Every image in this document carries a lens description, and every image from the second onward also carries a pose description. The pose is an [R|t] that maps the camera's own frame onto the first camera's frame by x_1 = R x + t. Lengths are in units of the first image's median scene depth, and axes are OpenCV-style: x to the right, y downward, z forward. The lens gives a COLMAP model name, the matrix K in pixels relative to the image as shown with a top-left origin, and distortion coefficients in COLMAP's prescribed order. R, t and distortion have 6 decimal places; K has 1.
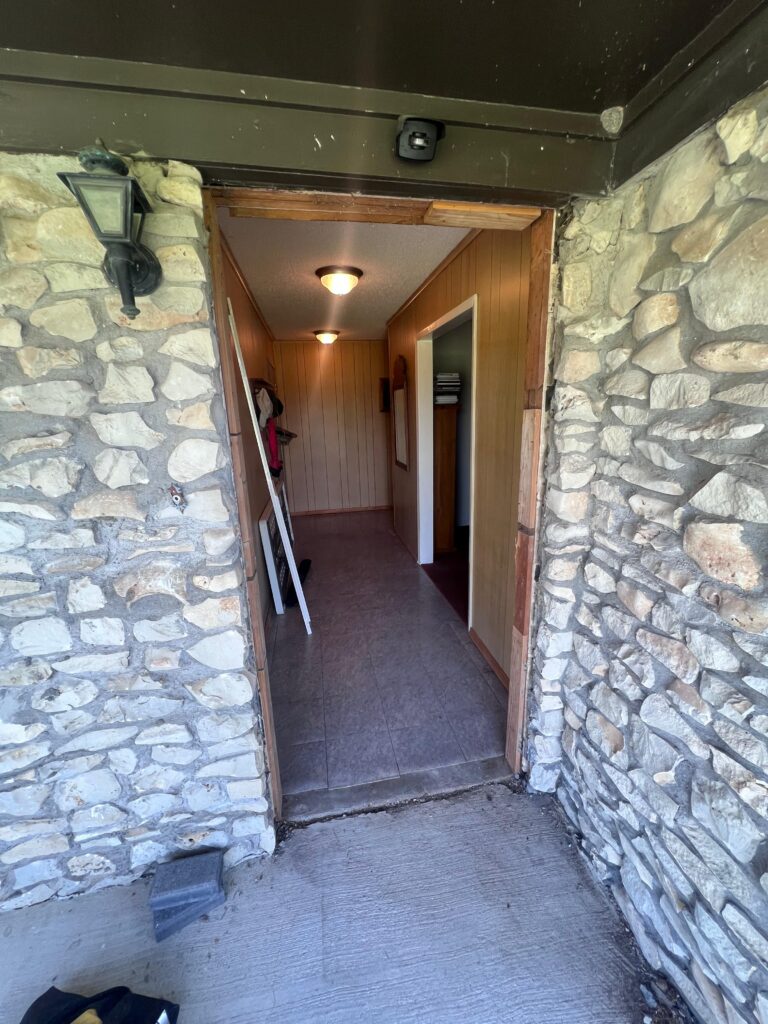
lens RADIAL K [[418.1, 0, 389.0], [0, 418.1, 512.5], [0, 0, 1]] dist [0.001571, 0.000044]
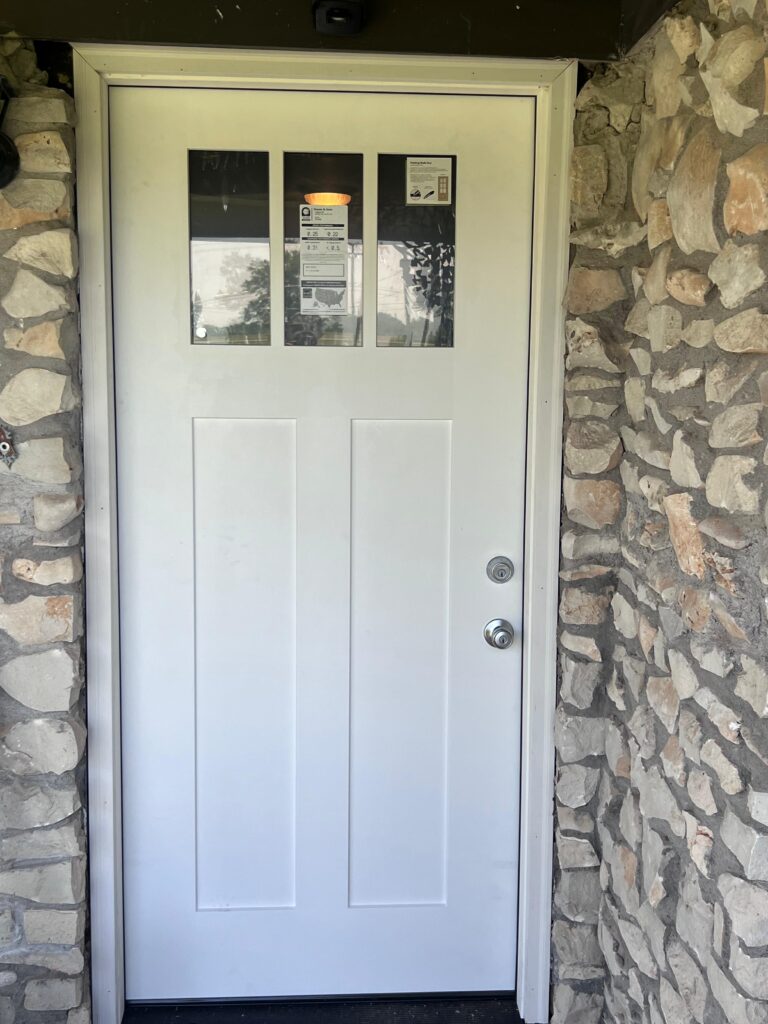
lens RADIAL K [[1203.9, 0, 384.0], [0, 1203.9, 512.0], [0, 0, 1]] dist [0.093864, -0.163264]
pose [[0.990776, 0.053029, -0.124705, 0.406925], [-0.068170, 0.990375, -0.120457, 0.276517], [0.117117, 0.127847, 0.984855, -0.962998]]
